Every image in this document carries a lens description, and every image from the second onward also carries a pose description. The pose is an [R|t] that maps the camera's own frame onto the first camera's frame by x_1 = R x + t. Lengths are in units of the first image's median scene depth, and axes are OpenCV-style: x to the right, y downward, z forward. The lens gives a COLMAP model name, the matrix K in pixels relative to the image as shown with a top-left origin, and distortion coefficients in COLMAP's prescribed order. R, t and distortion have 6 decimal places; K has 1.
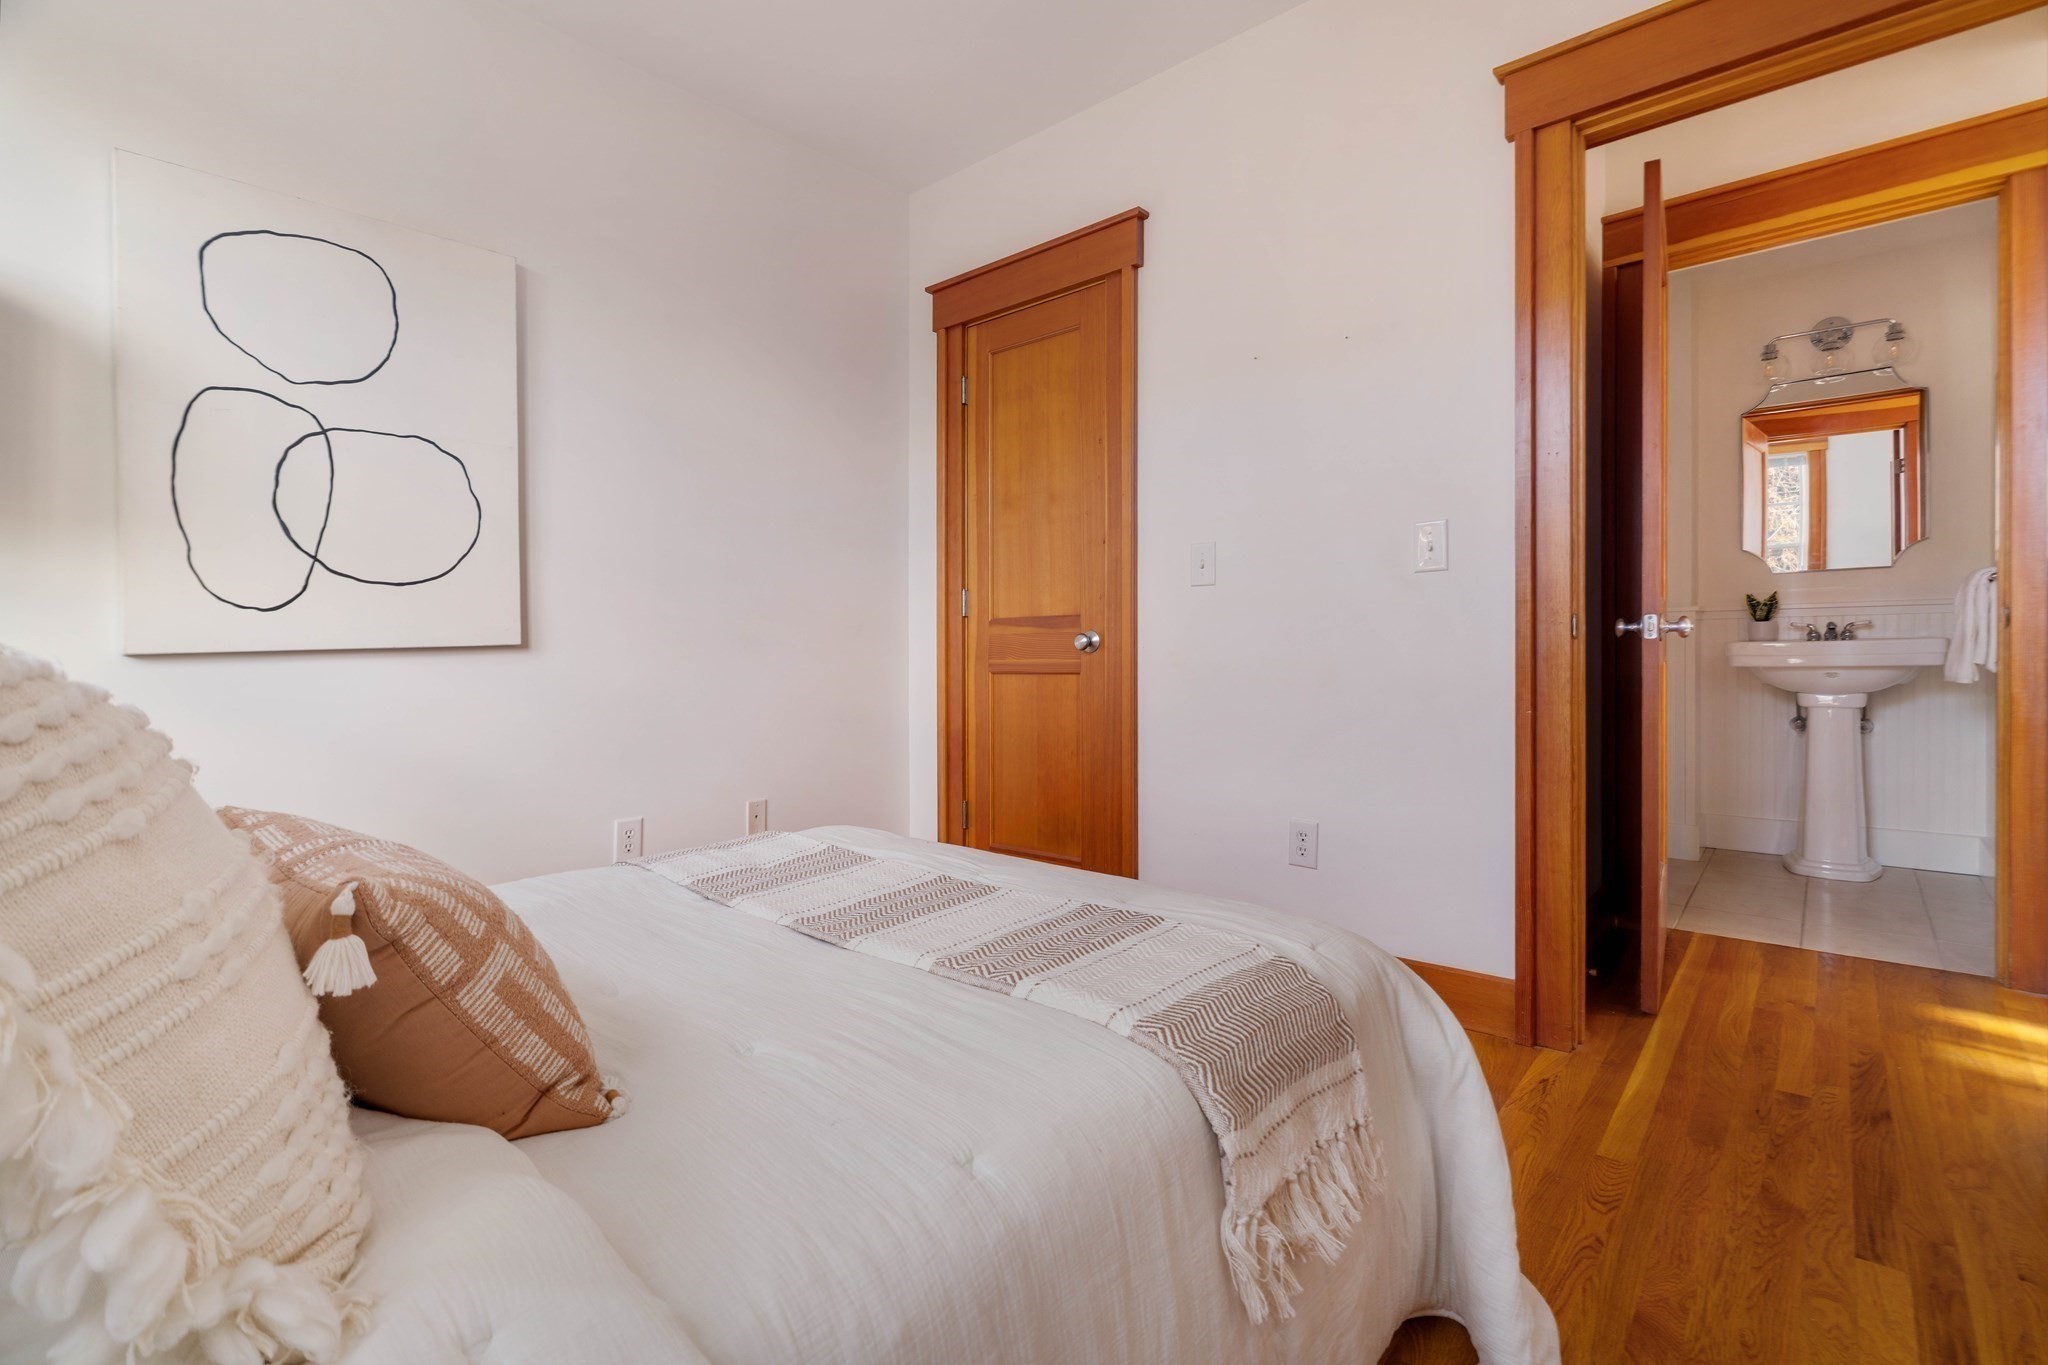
lens RADIAL K [[937.6, 0, 1032.1], [0, 937.6, 659.9], [0, 0, 1]] dist [-0.001978, 0.000939]
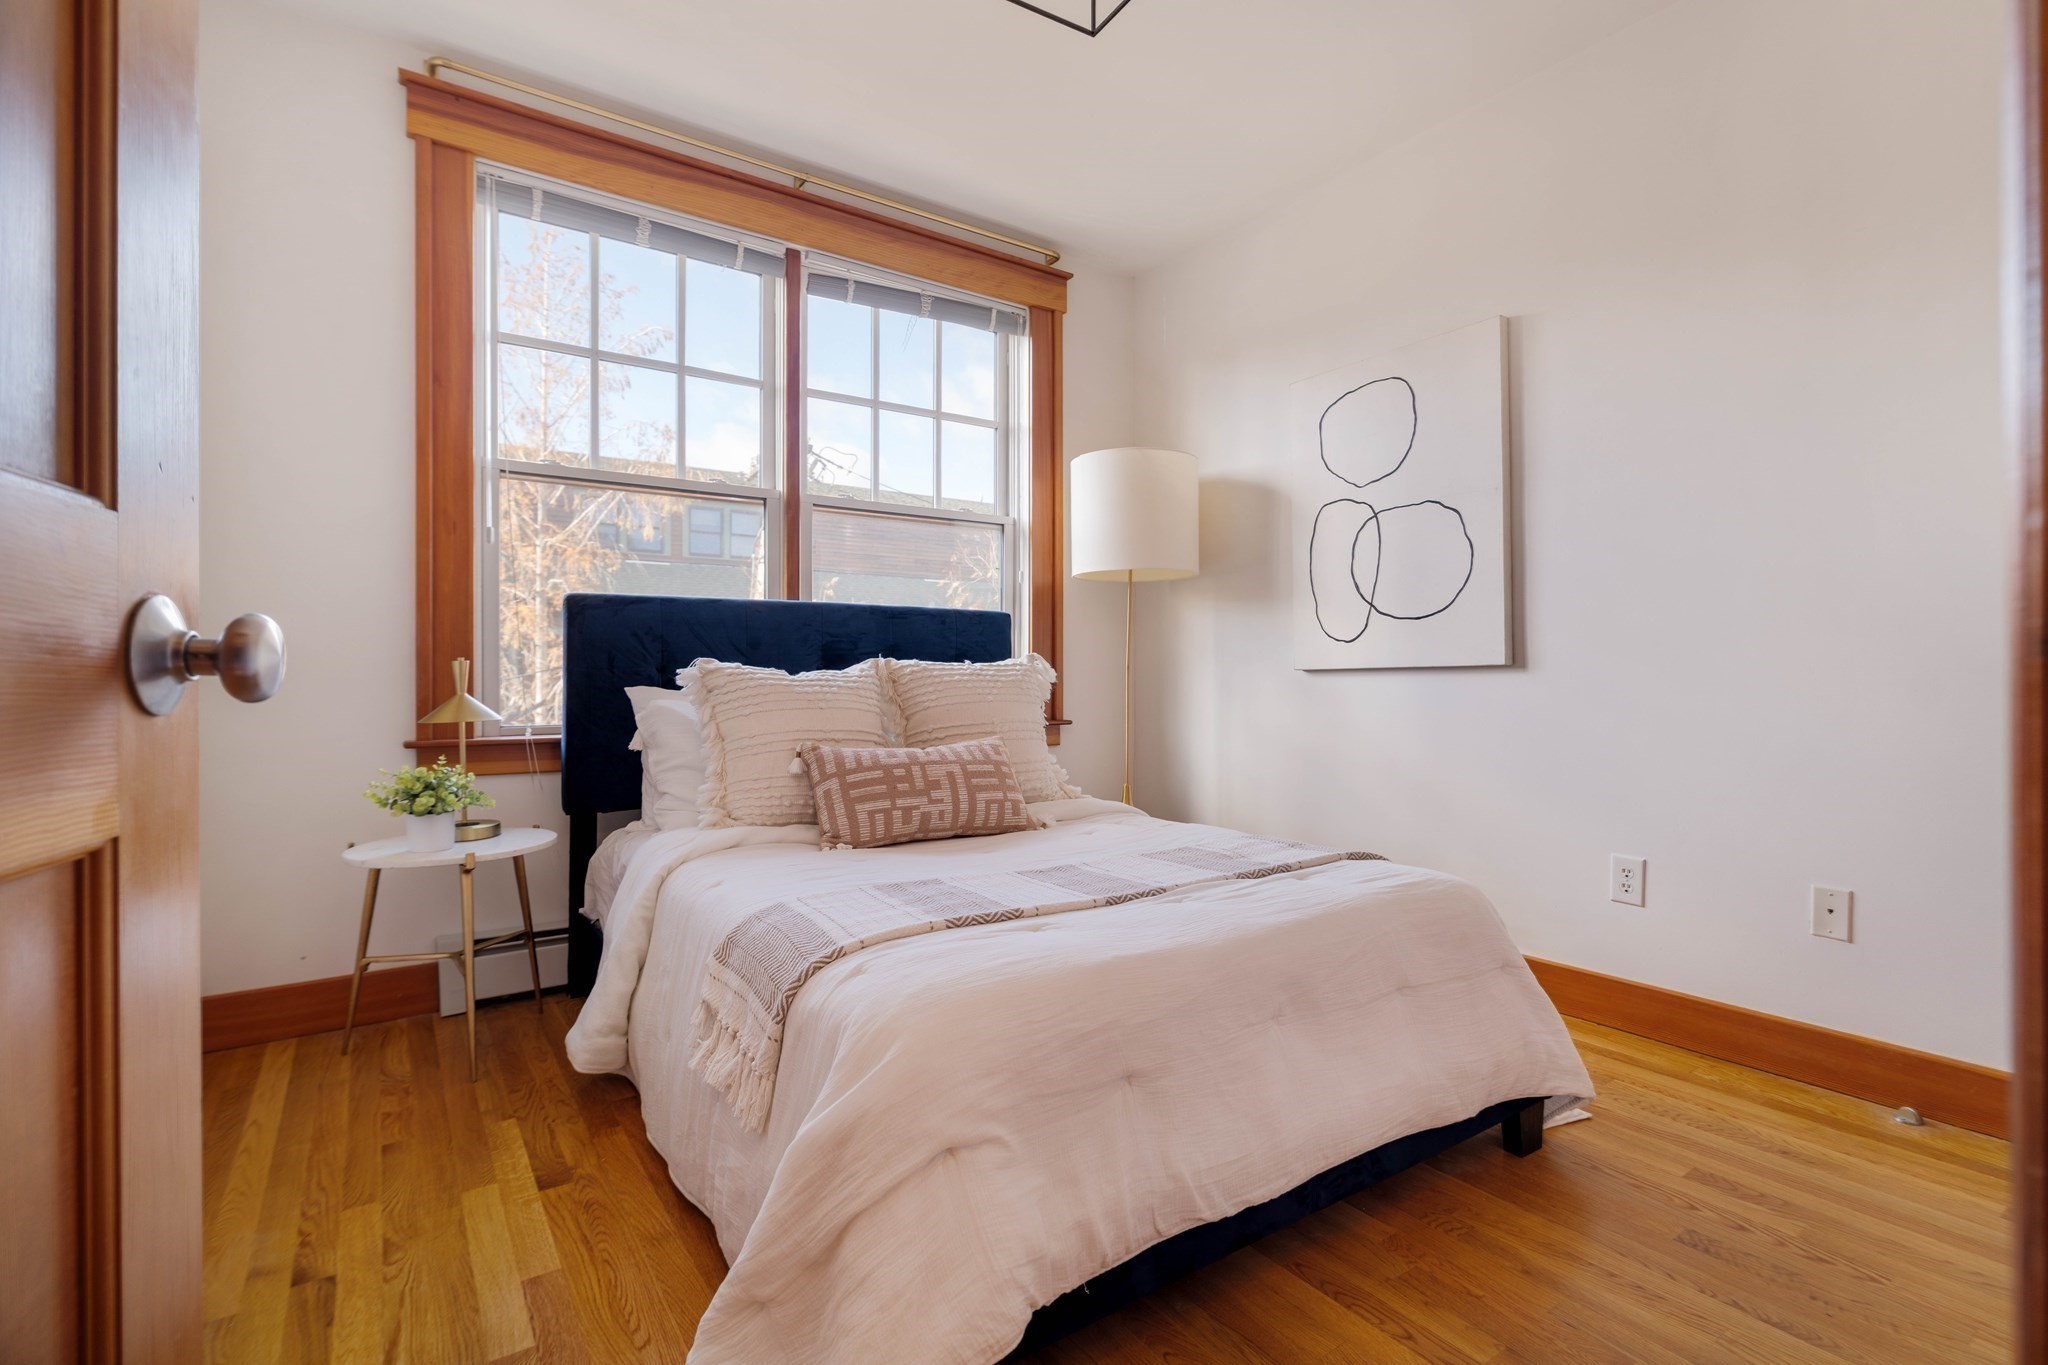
lens RADIAL K [[937.6, 0, 1032.1], [0, 937.6, 659.9], [0, 0, 1]] dist [-0.001978, 0.000939]
pose [[-0.241534, 0.001668, -0.970391, 0.749077], [-0.007972, 0.999961, 0.003703, -0.024602], [0.970360, 0.008631, -0.241511, 0.834949]]
